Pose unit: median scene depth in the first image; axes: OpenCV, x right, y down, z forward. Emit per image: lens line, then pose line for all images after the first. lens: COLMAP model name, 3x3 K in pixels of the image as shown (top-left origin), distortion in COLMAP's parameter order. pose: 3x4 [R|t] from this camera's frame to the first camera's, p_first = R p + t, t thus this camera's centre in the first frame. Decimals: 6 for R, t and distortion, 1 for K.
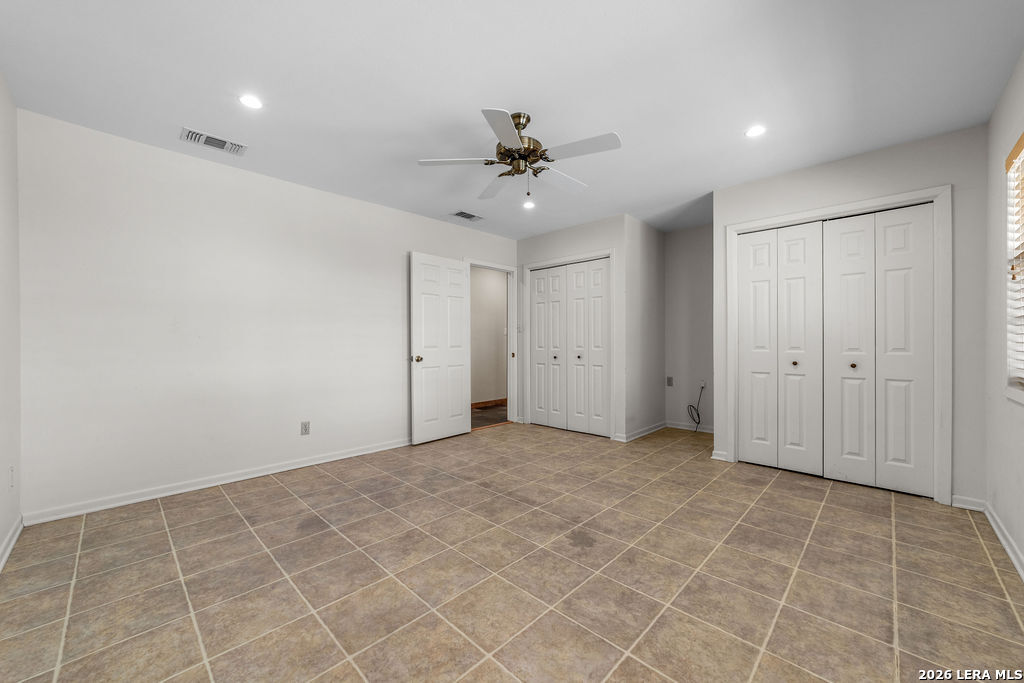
lens RADIAL K [[390.4, 0, 508.8], [0, 390.4, 344.9], [0, 0, 1]] dist [-0.002666, 0.004051]
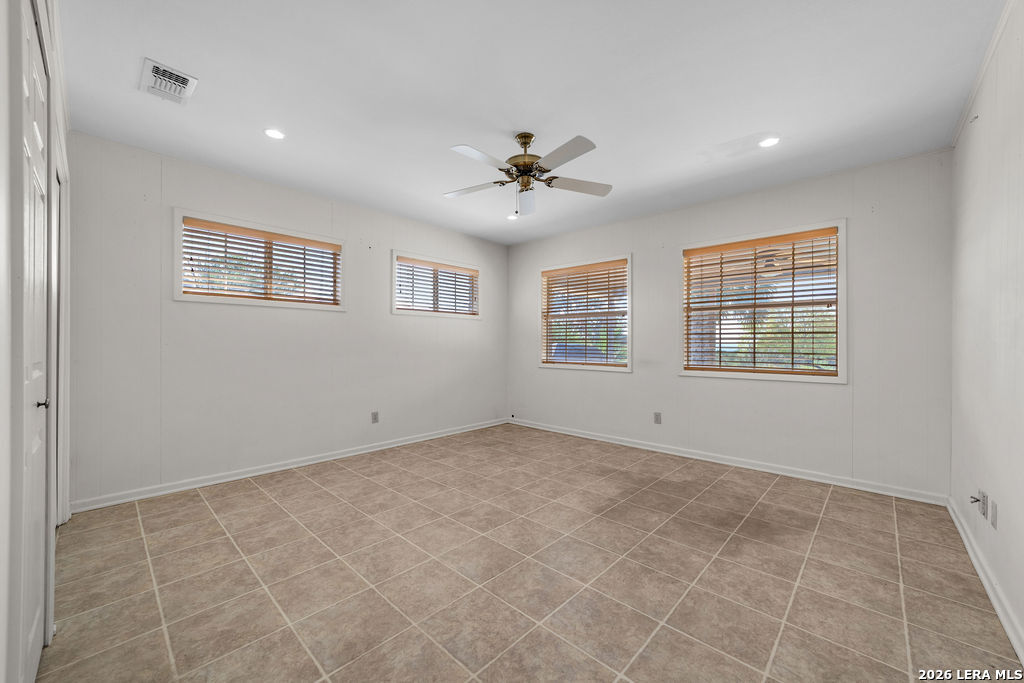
lens RADIAL K [[390.4, 0, 508.8], [0, 390.4, 344.9], [0, 0, 1]] dist [-0.002666, 0.004051]
pose [[0.015552, -0.005567, -0.999864, 1.090360], [-0.014982, 0.999871, -0.005800, -0.006113], [0.999767, 0.015071, 0.015466, 1.189168]]
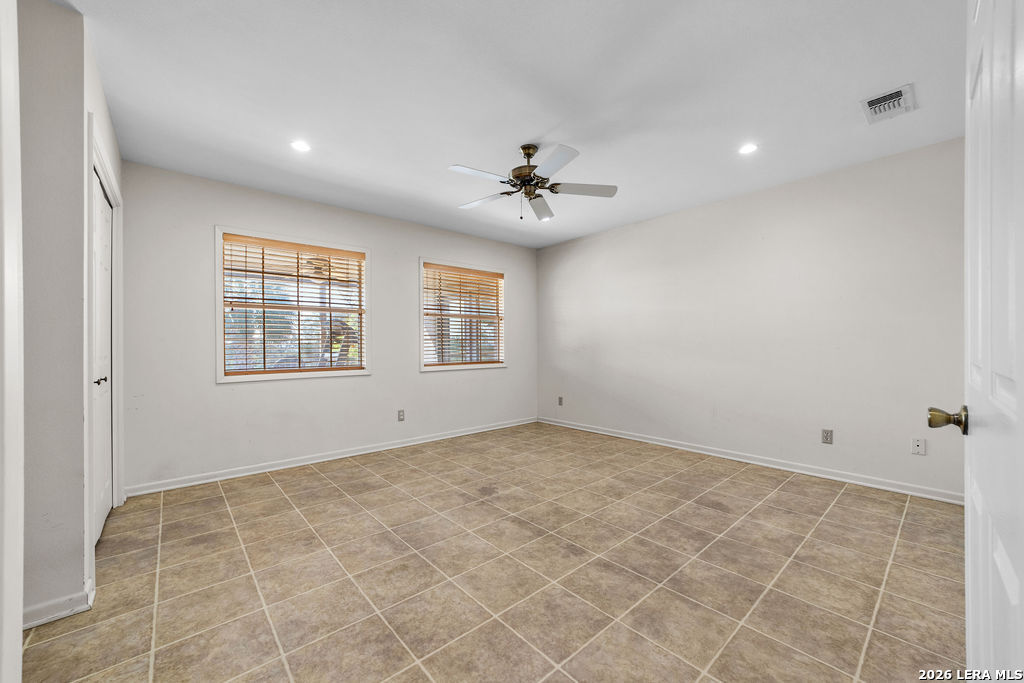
lens RADIAL K [[390.4, 0, 508.8], [0, 390.4, 344.9], [0, 0, 1]] dist [-0.002666, 0.004051]
pose [[-0.996879, 0.008067, 0.078537, 0.000206], [0.008361, 0.999959, 0.003416, -0.015331], [-0.078506, 0.004062, -0.996905, 2.077879]]
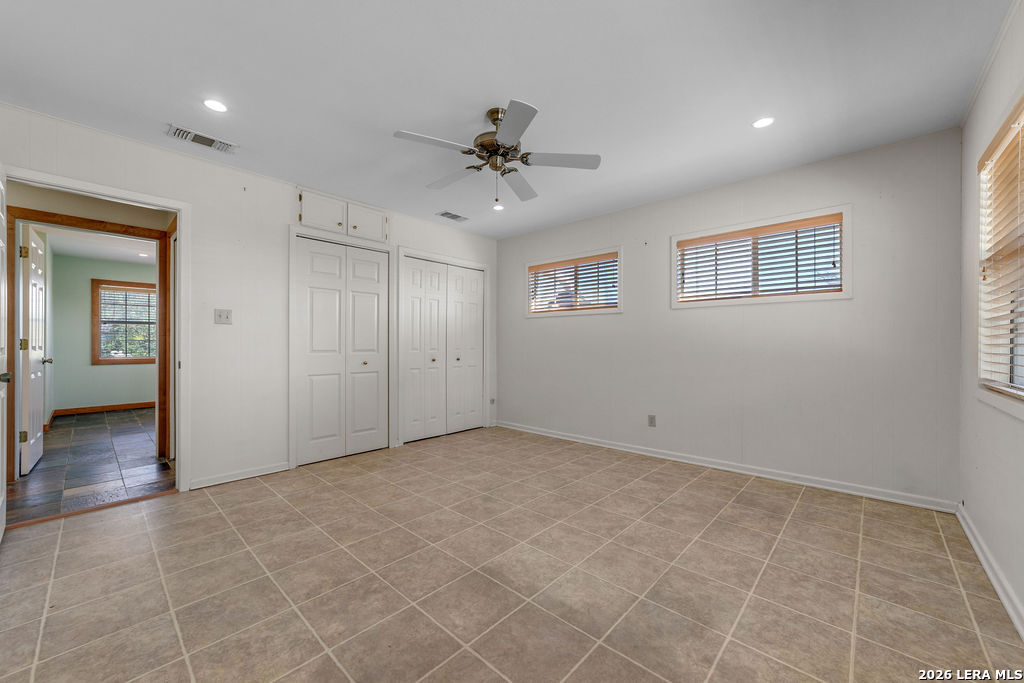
lens RADIAL K [[393.7, 0, 505.6], [0, 393.7, 340.6], [0, 0, 1]] dist [0.000446, 0.006083]
pose [[-0.999894, 0.001546, -0.014465, 0.026406], [0.001585, 0.999995, -0.002647, -0.013365], [0.014461, -0.002670, -0.999892, 2.212867]]
